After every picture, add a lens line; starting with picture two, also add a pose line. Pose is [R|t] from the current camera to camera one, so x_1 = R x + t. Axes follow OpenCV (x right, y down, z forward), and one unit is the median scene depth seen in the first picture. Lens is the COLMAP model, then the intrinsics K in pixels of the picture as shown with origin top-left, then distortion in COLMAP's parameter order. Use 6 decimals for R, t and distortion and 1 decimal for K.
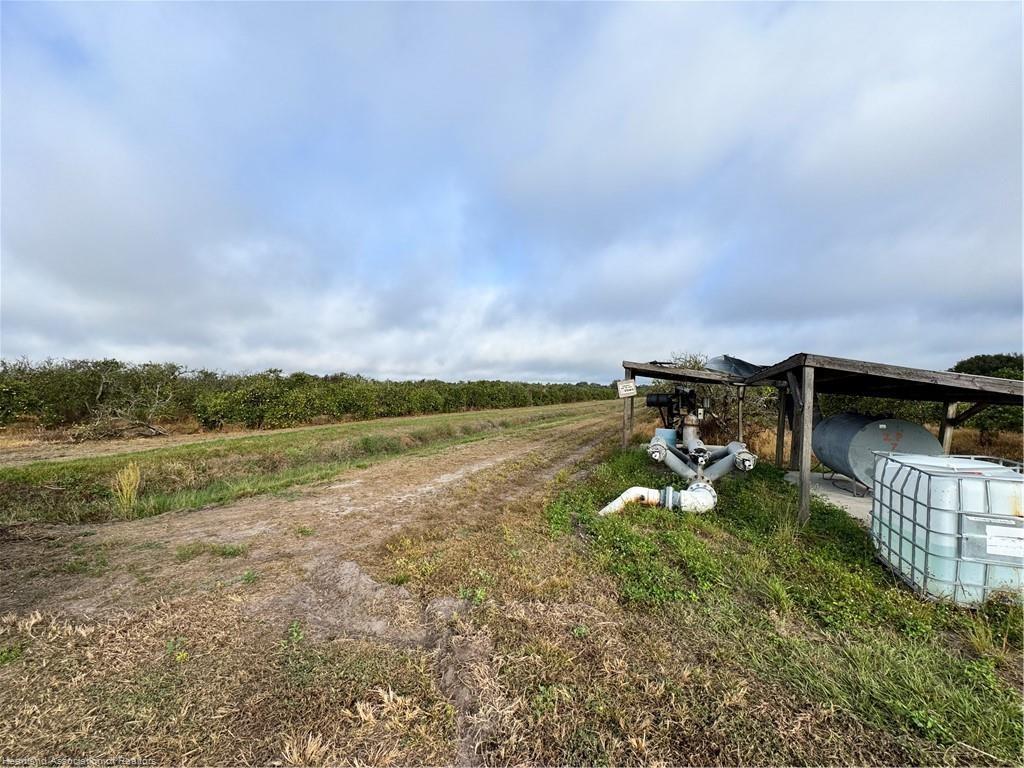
lens RADIAL K [[415.8, 0, 512.7], [0, 415.8, 403.5], [0, 0, 1]] dist [-0.000829, 0.000148]
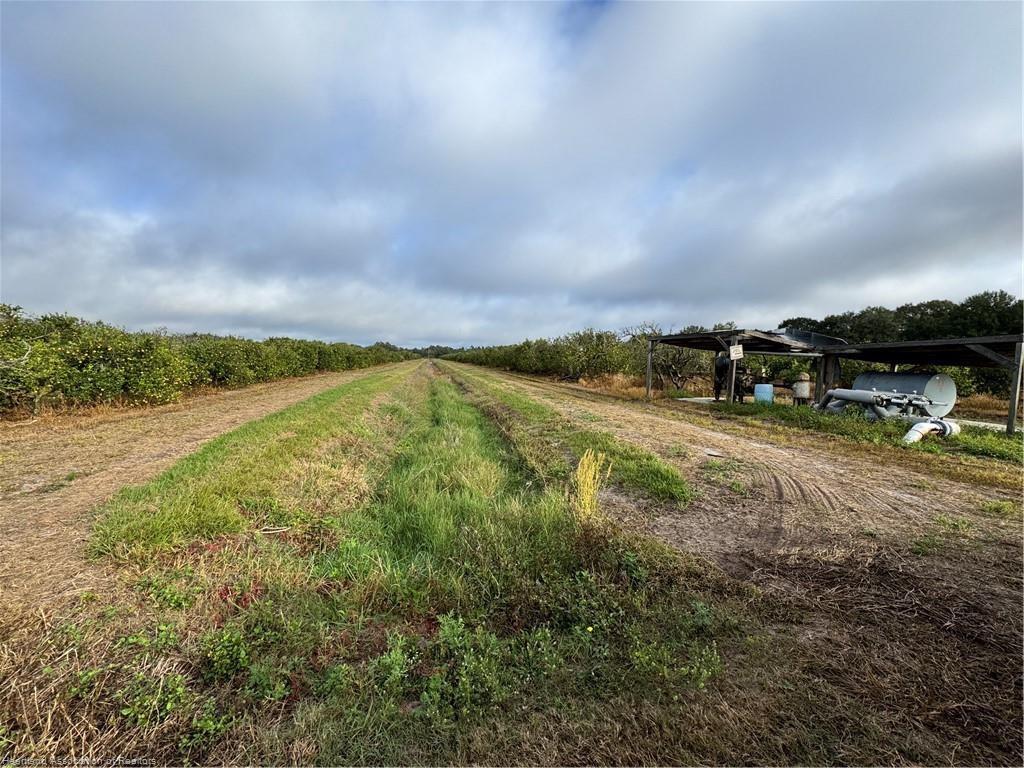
lens RADIAL K [[415.2, 0, 512.0], [0, 415.2, 384.0], [0, 0, 1]] dist [0.000148, 0.000040]
pose [[0.827495, -0.022704, 0.561013, -0.797006], [-0.001074, 0.999116, 0.042017, 0.005534], [-0.561471, -0.035371, 0.826740, 0.301296]]
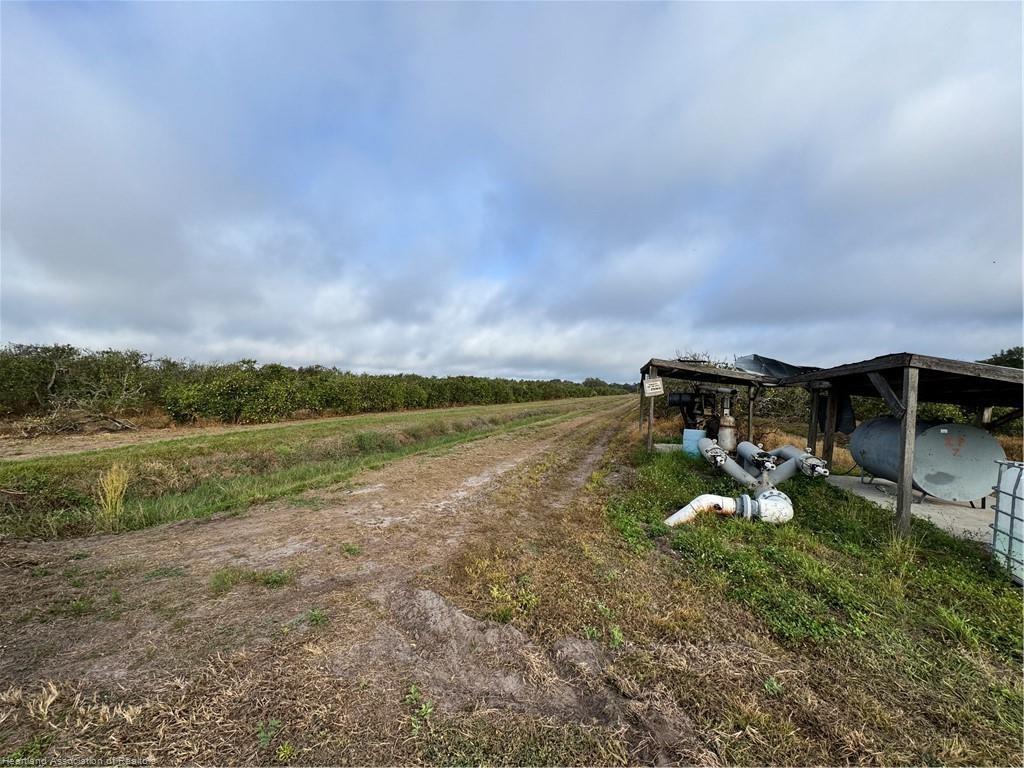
lens RADIAL K [[415.2, 0, 512.0], [0, 415.2, 384.0], [0, 0, 1]] dist [0.000148, 0.000040]
pose [[0.997513, 0.017675, 0.068226, -0.098546], [-0.015062, 0.999140, -0.038627, -0.000949], [-0.068850, 0.037503, 0.996922, 0.049845]]
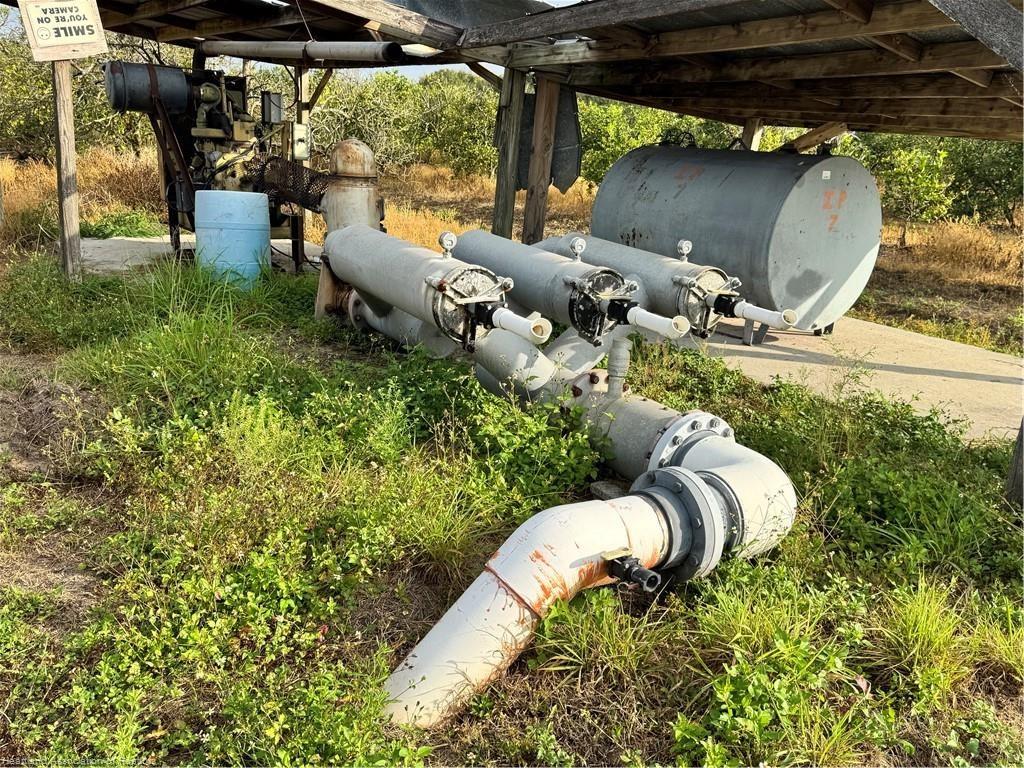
lens RADIAL K [[825.2, 0, 512.0], [0, 825.2, 384.0], [0, 0, 1]] dist [0.127295, -0.206418]
pose [[0.577434, -0.204027, 0.790534, -0.004369], [-0.033907, 0.961444, 0.272904, 0.019734], [-0.815733, -0.184388, 0.548252, 0.397306]]
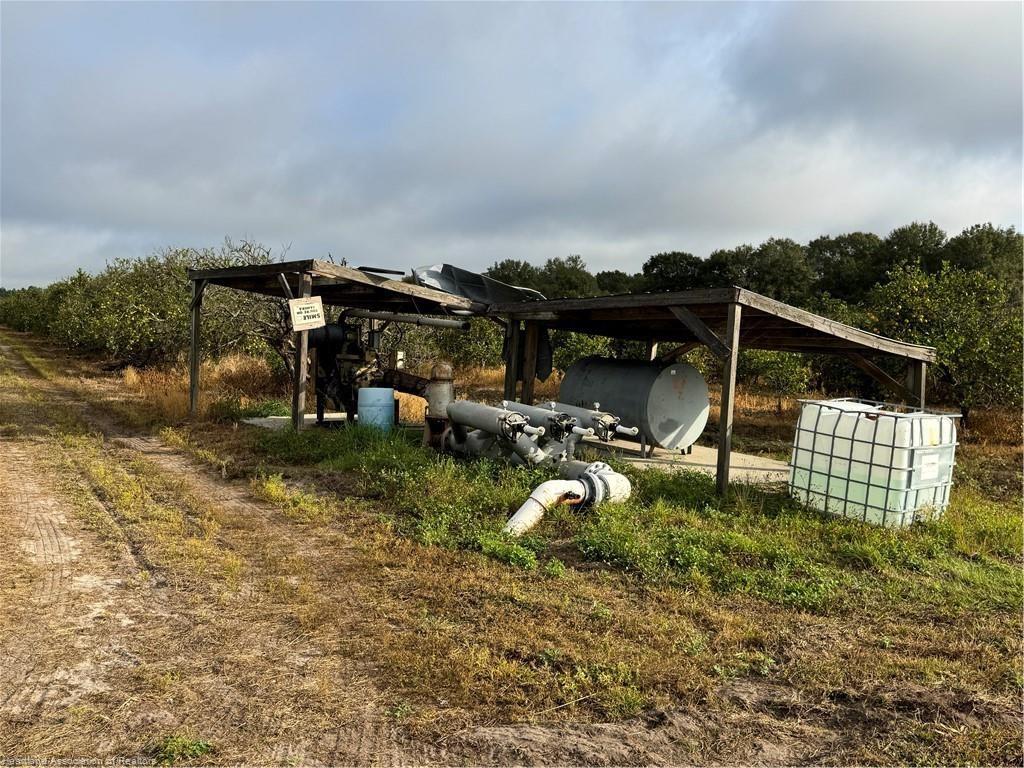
lens RADIAL K [[825.2, 0, 512.0], [0, 825.2, 384.0], [0, 0, 1]] dist [0.127295, -0.206418]
pose [[0.551934, -0.044893, 0.832678, -0.376085], [-0.007915, 0.998223, 0.059065, -0.009740], [-0.833850, -0.039191, 0.550598, 0.176550]]
